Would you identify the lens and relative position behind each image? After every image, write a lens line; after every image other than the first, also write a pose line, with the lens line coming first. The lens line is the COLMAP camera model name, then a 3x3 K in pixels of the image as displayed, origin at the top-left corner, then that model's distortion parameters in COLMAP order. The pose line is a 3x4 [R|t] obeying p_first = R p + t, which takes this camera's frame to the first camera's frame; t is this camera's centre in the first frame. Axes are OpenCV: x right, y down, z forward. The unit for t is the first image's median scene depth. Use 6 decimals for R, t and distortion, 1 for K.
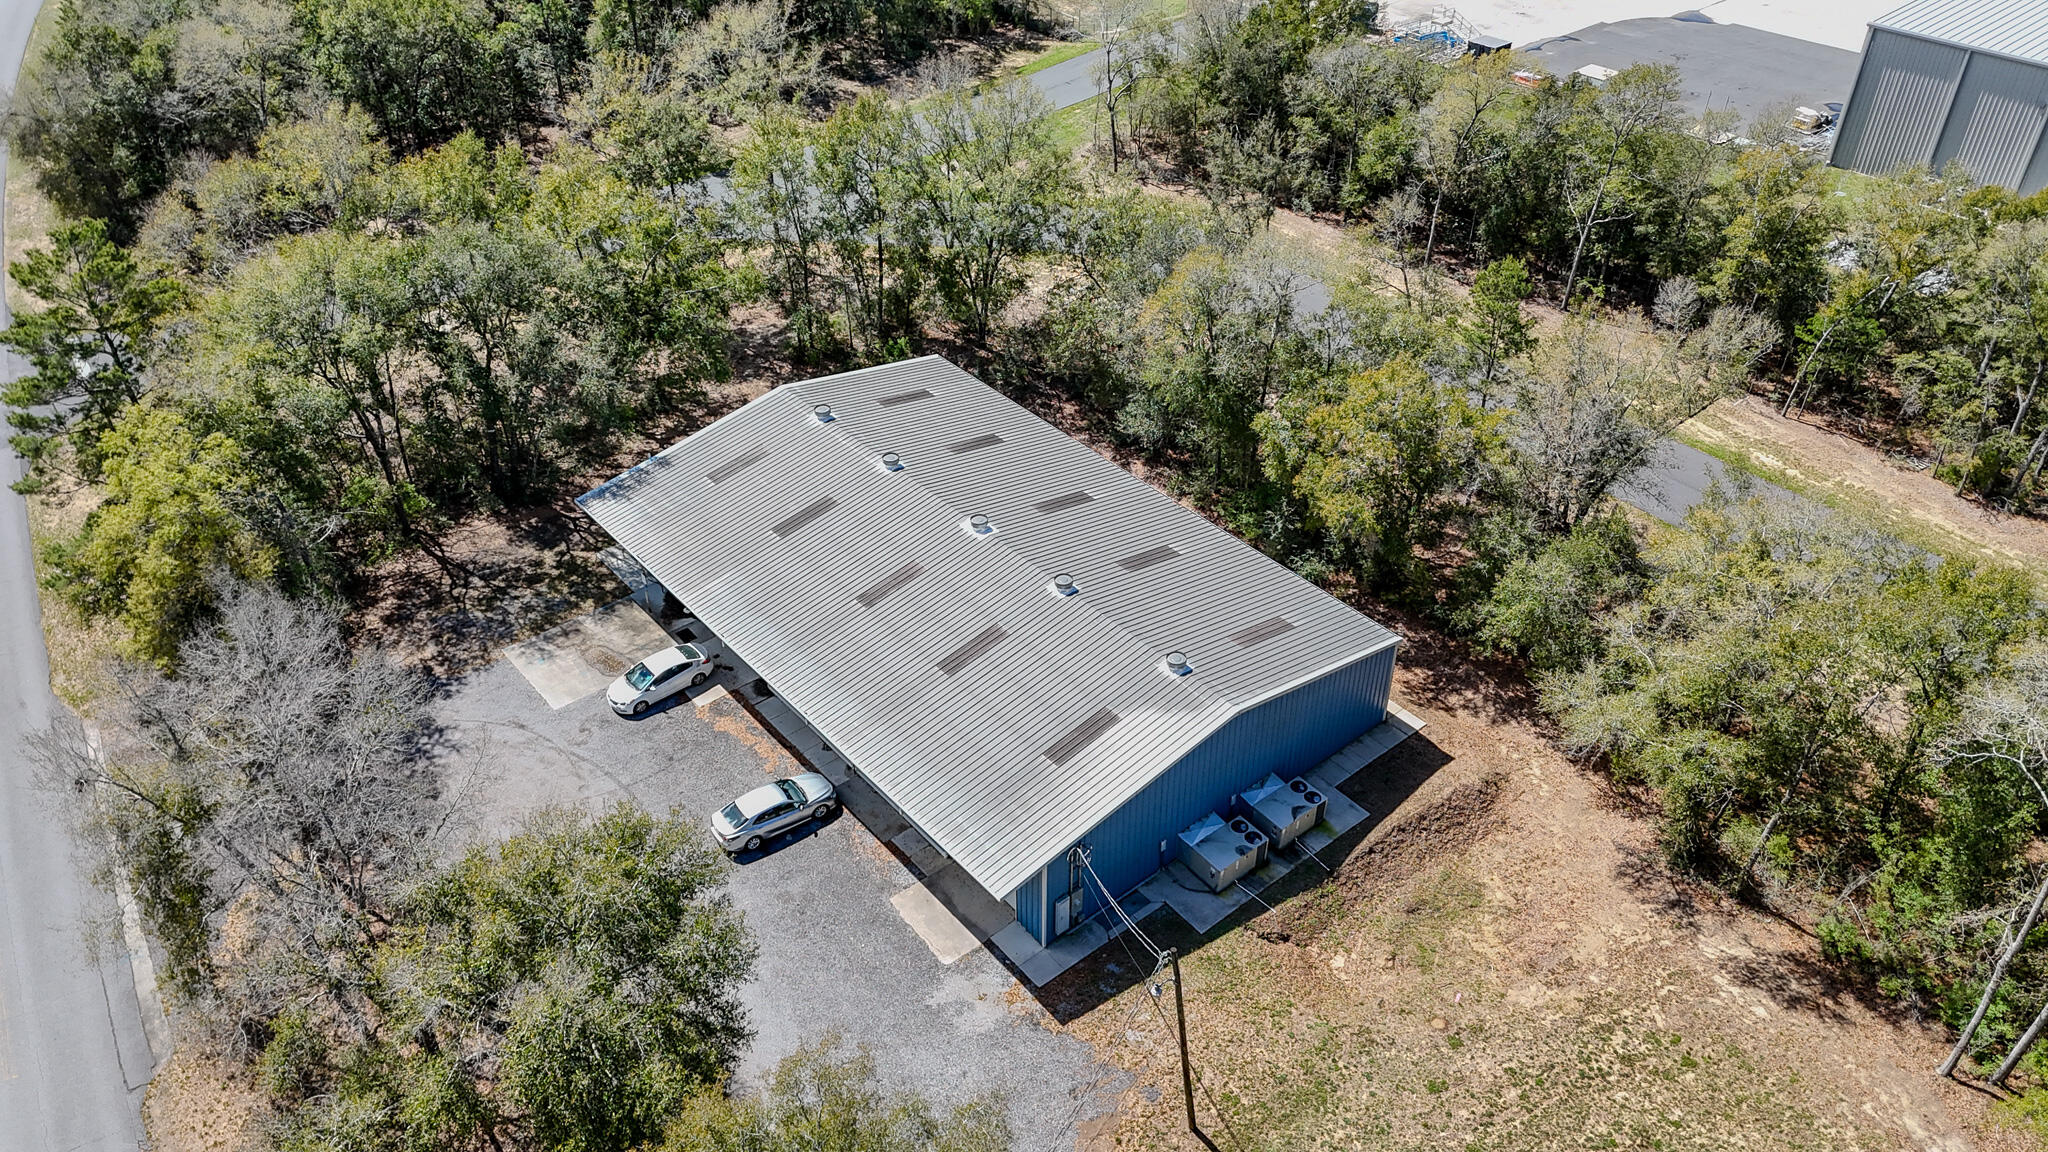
lens RADIAL K [[1494.4, 0, 1024.0], [0, 1494.4, 576.0], [0, 0, 1]] dist [0.001900, 0.001216]
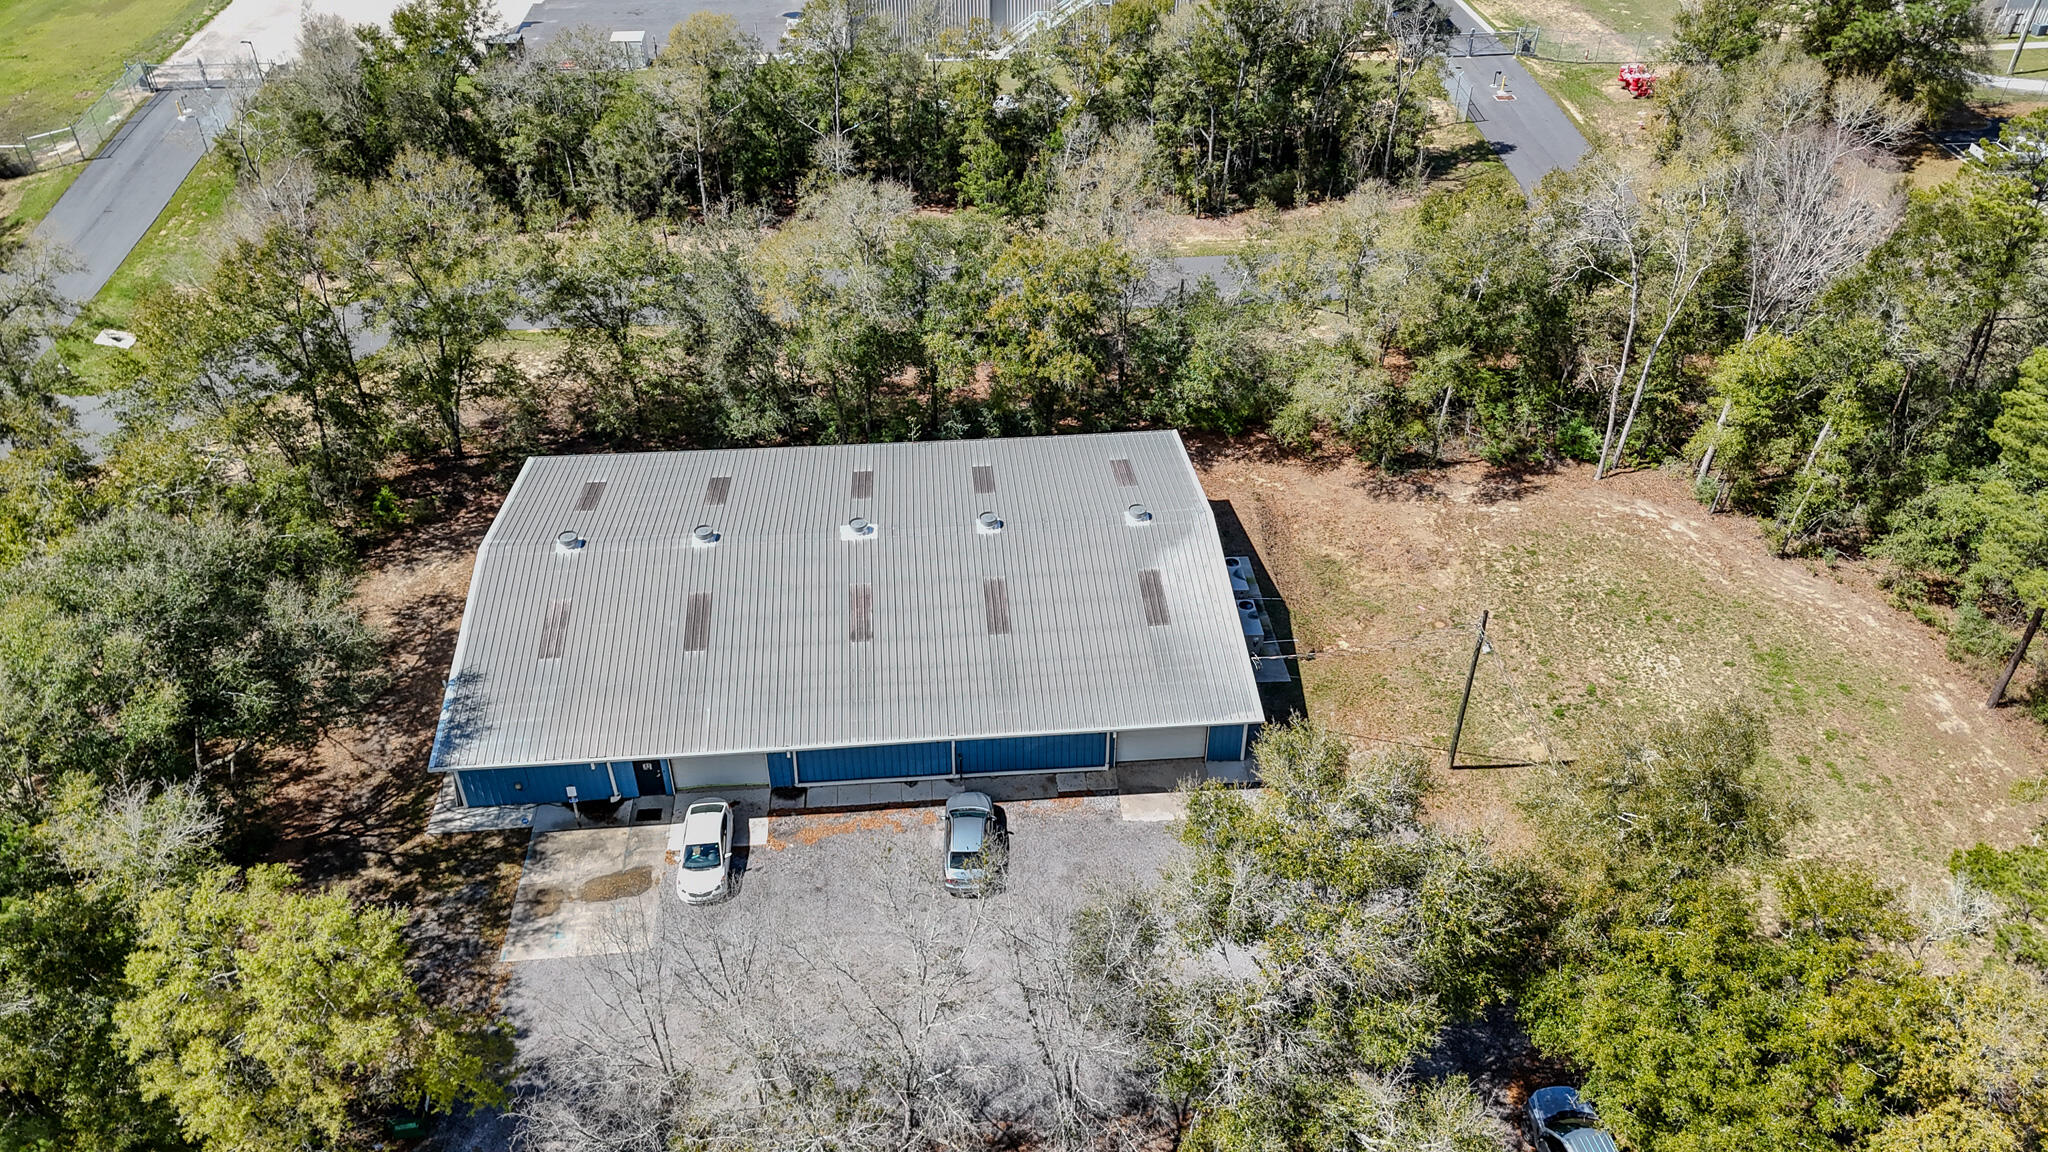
lens RADIAL K [[1494.4, 0, 1024.0], [0, 1494.4, 576.0], [0, 0, 1]] dist [0.001900, 0.001216]
pose [[0.562351, -0.485778, 0.669165, -0.678401], [0.485615, 0.849009, 0.208236, -0.168183], [-0.669283, 0.207855, 0.713342, 0.225533]]
